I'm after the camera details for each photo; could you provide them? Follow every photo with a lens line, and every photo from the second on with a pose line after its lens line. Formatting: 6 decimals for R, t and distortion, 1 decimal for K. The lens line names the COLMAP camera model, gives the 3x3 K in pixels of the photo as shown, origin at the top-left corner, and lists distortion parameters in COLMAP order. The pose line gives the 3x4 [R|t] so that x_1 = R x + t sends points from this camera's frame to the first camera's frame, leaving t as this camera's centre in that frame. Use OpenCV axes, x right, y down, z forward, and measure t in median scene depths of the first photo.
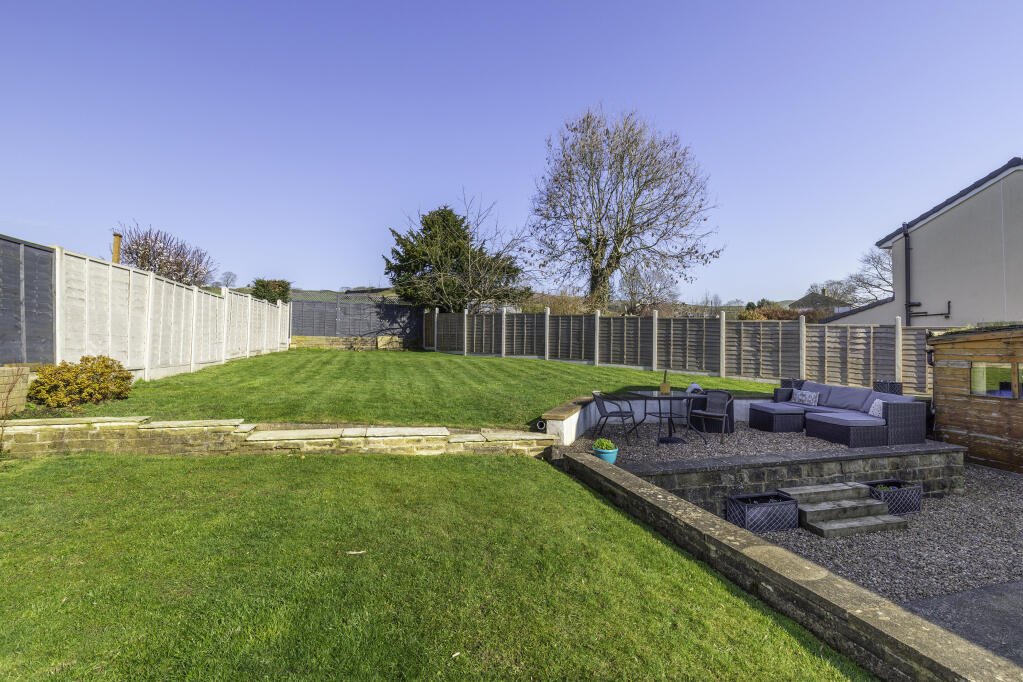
lens RADIAL K [[463.7, 0, 506.1], [0, 463.7, 334.7], [0, 0, 1]] dist [0.005739, -0.000138]
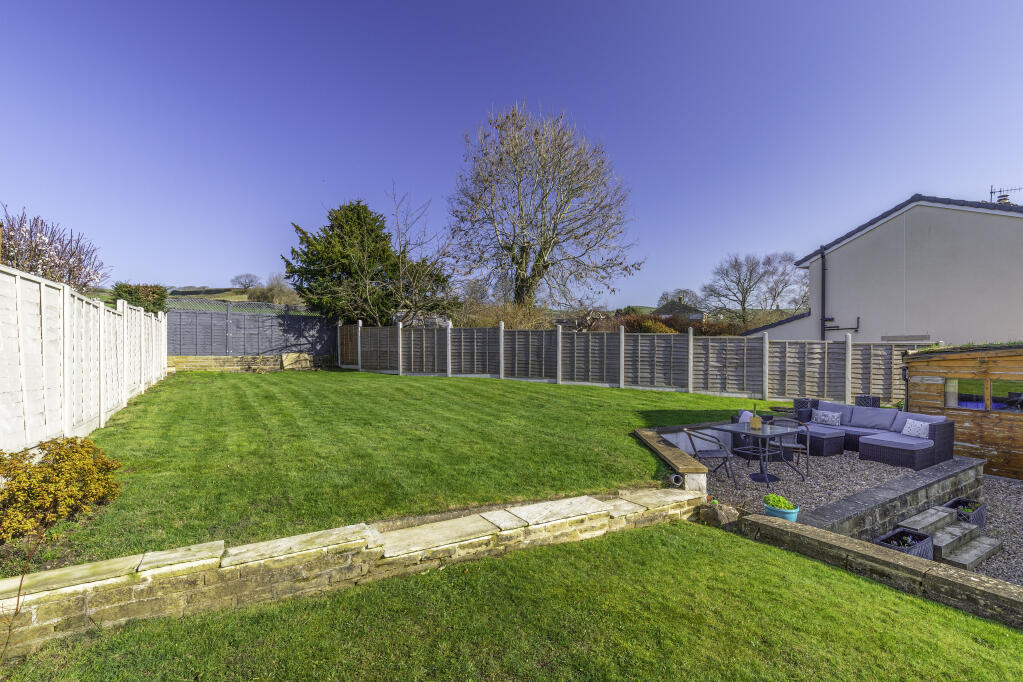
lens RADIAL K [[478.9, 0, 502.7], [0, 478.9, 355.8], [0, 0, 1]] dist [0.007556, -0.000127]
pose [[0.962524, -0.021016, 0.270379, -0.215045], [0.012027, 0.999320, 0.034859, -0.030988], [-0.270928, -0.030301, 0.962123, 0.112934]]
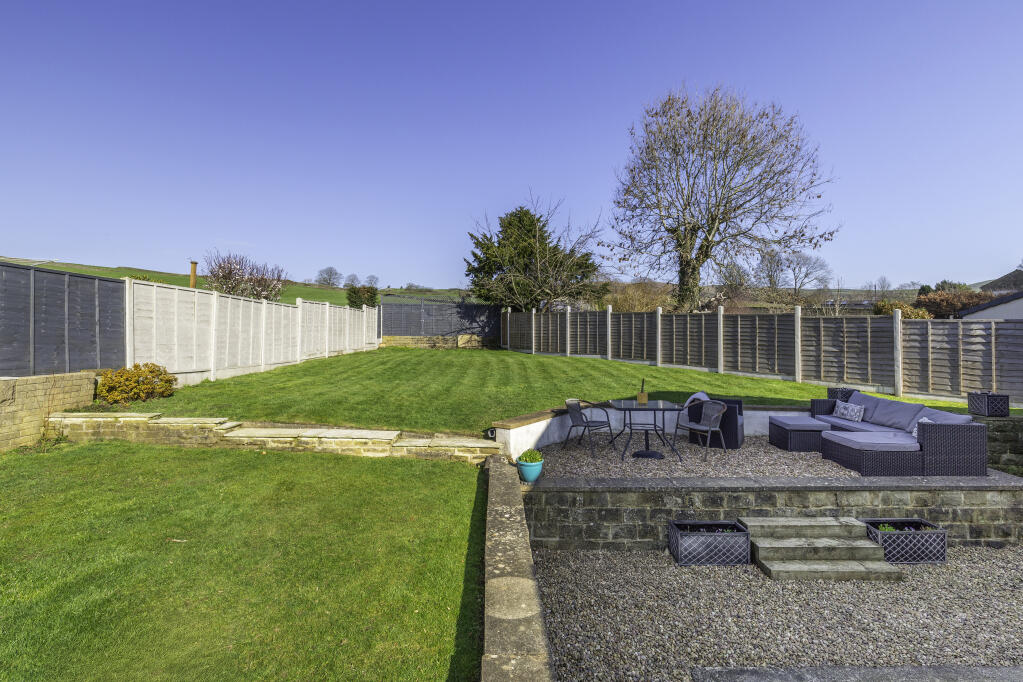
lens RADIAL K [[465.5, 0, 503.3], [0, 465.5, 325.9], [0, 0, 1]] dist [0.002768, 0.000627]
pose [[0.964301, -0.015666, -0.264344, 0.171098], [0.014001, 0.999868, -0.008183, -0.013758], [0.264438, 0.004190, 0.964394, 0.011443]]
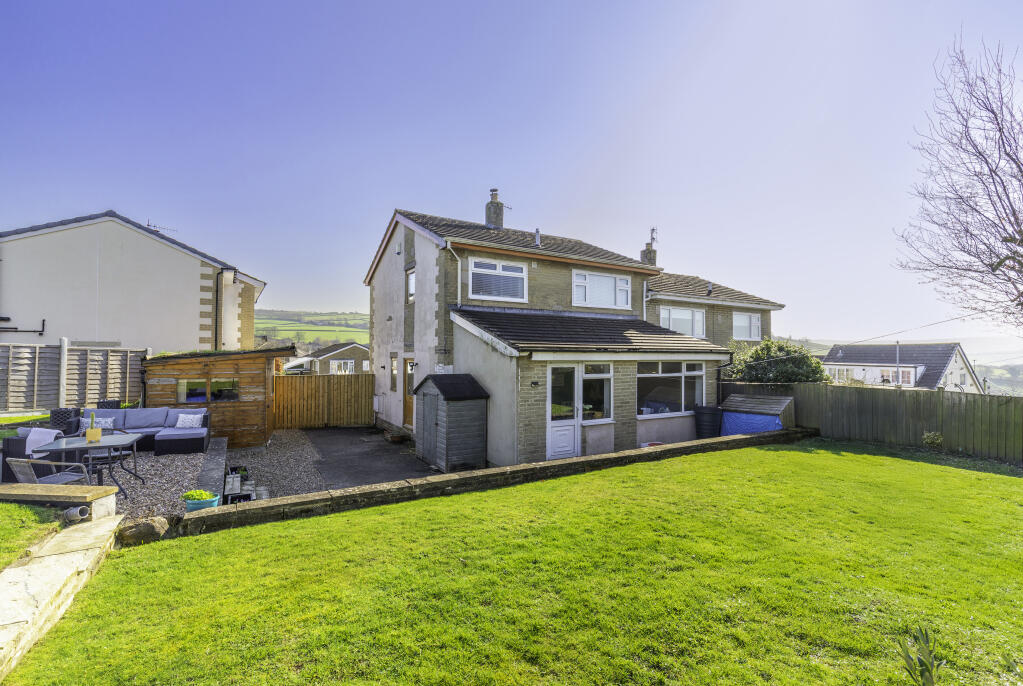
lens RADIAL K [[463.3, 0, 510.3], [0, 463.3, 349.5], [0, 0, 1]] dist [0.007436, 0.000125]
pose [[-0.247300, 0.000681, 0.968939, -0.350859], [-0.029469, 0.999532, -0.008223, -0.028637], [-0.968491, -0.030587, -0.247164, 0.256925]]
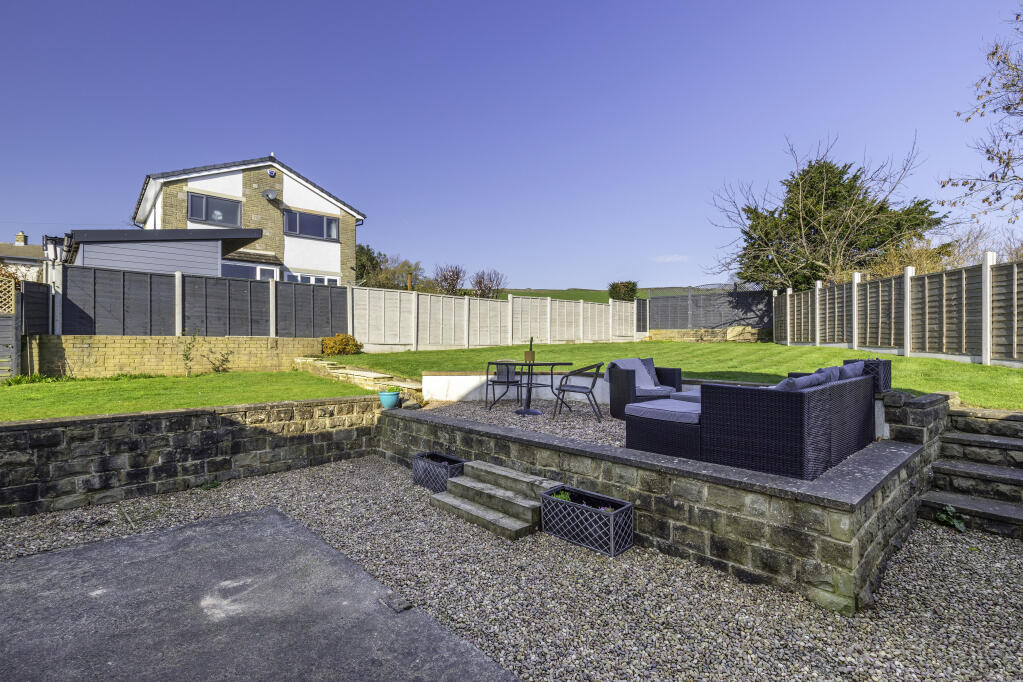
lens RADIAL K [[481.4, 0, 511.5], [0, 481.4, 341.0], [0, 0, 1]] dist [-0.000354, -0.000191]
pose [[0.464857, -0.017190, -0.885219, 0.627688], [0.021528, 0.999735, -0.008109, 0.048508], [0.885124, -0.015288, 0.465104, 0.274954]]
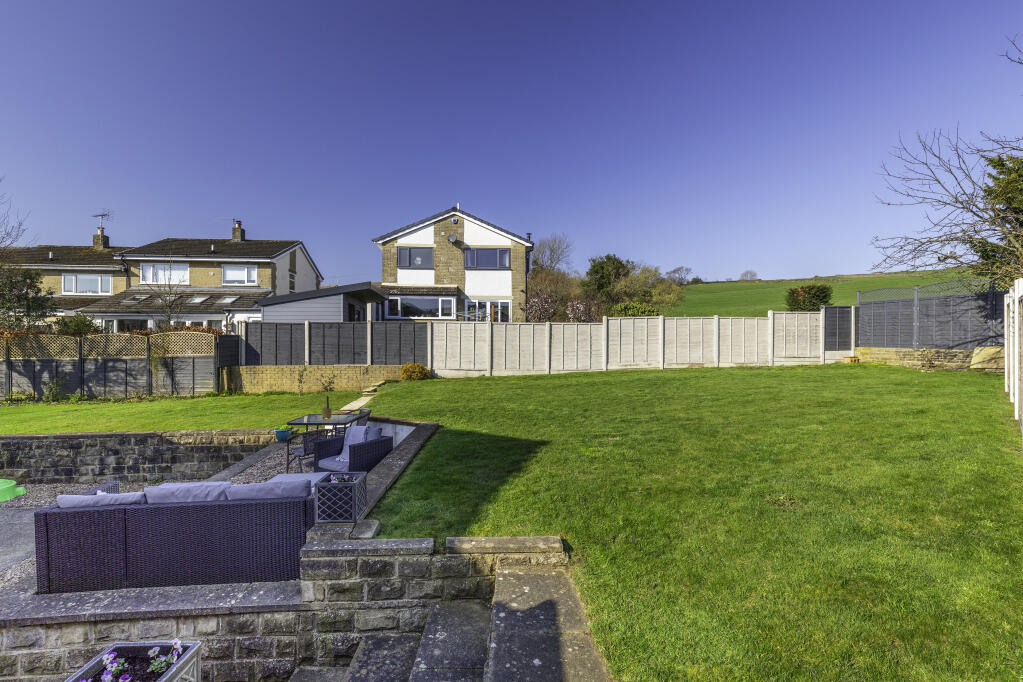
lens RADIAL K [[463.3, 0, 510.3], [0, 463.3, 347.5], [0, 0, 1]] dist [0.007436, 0.000125]
pose [[-0.162680, 0.003229, -0.986674, 0.693816], [0.017786, 0.999842, 0.000340, -0.013644], [0.986519, -0.017494, -0.162711, 0.838617]]
